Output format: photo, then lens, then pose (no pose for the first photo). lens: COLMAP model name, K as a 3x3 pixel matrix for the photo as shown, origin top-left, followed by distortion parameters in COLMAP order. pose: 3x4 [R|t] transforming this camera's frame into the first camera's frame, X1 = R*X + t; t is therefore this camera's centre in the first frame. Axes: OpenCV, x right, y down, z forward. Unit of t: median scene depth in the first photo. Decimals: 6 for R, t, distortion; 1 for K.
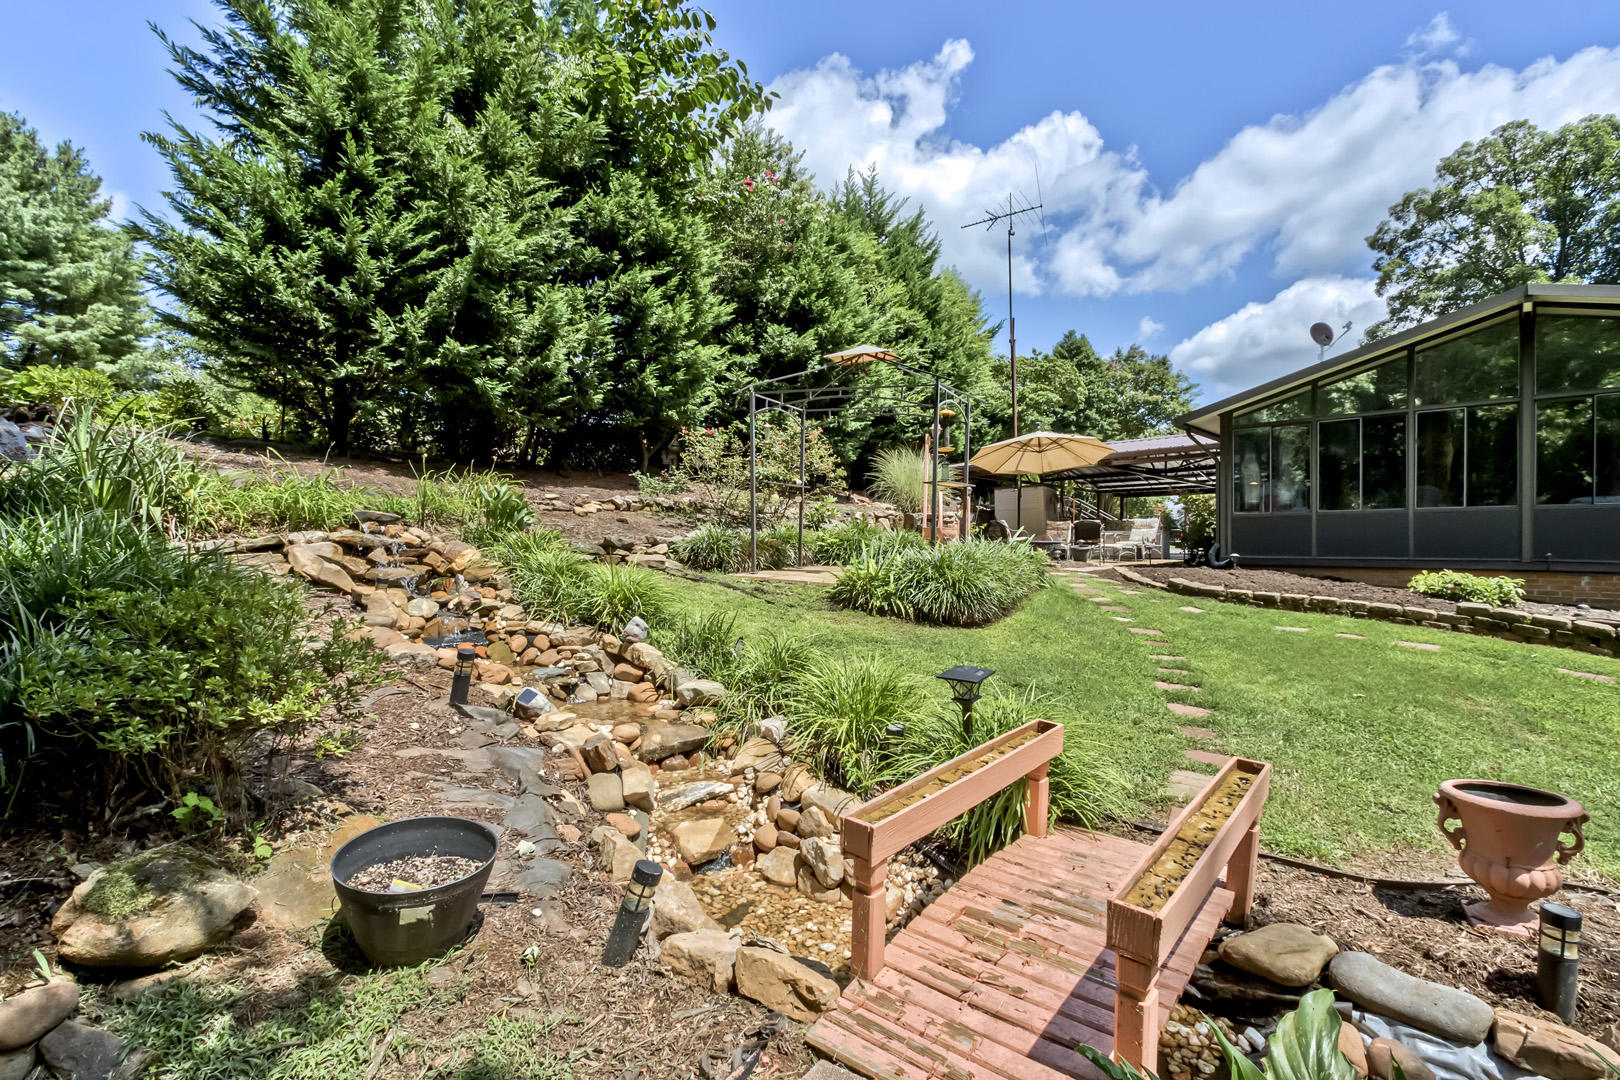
lens RADIAL K [[806.3, 0, 807.0], [0, 806.3, 575.1], [0, 0, 1]] dist [0.001219, 0.001065]
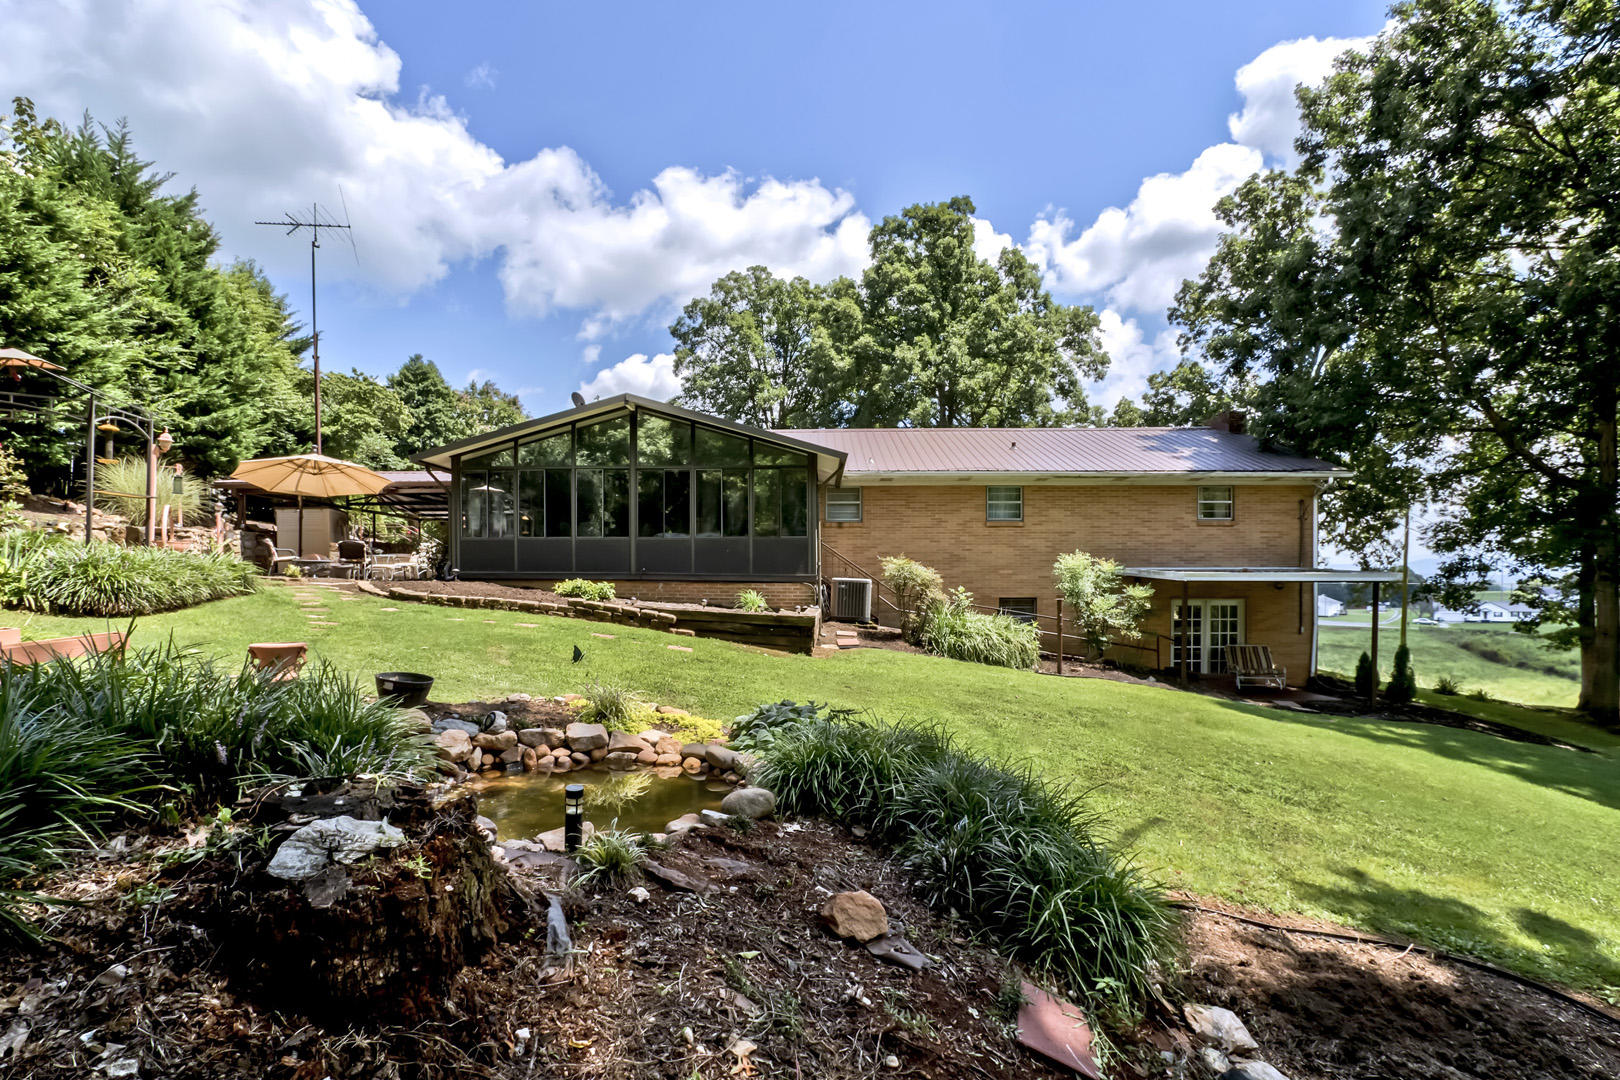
lens RADIAL K [[806.3, 0, 807.0], [0, 806.3, 575.1], [0, 0, 1]] dist [0.001219, 0.001065]
pose [[0.726314, 0.005746, 0.687339, 0.031279], [0.021497, 0.999286, -0.031070, 0.015216], [-0.687026, 0.037342, 0.725672, -0.127411]]
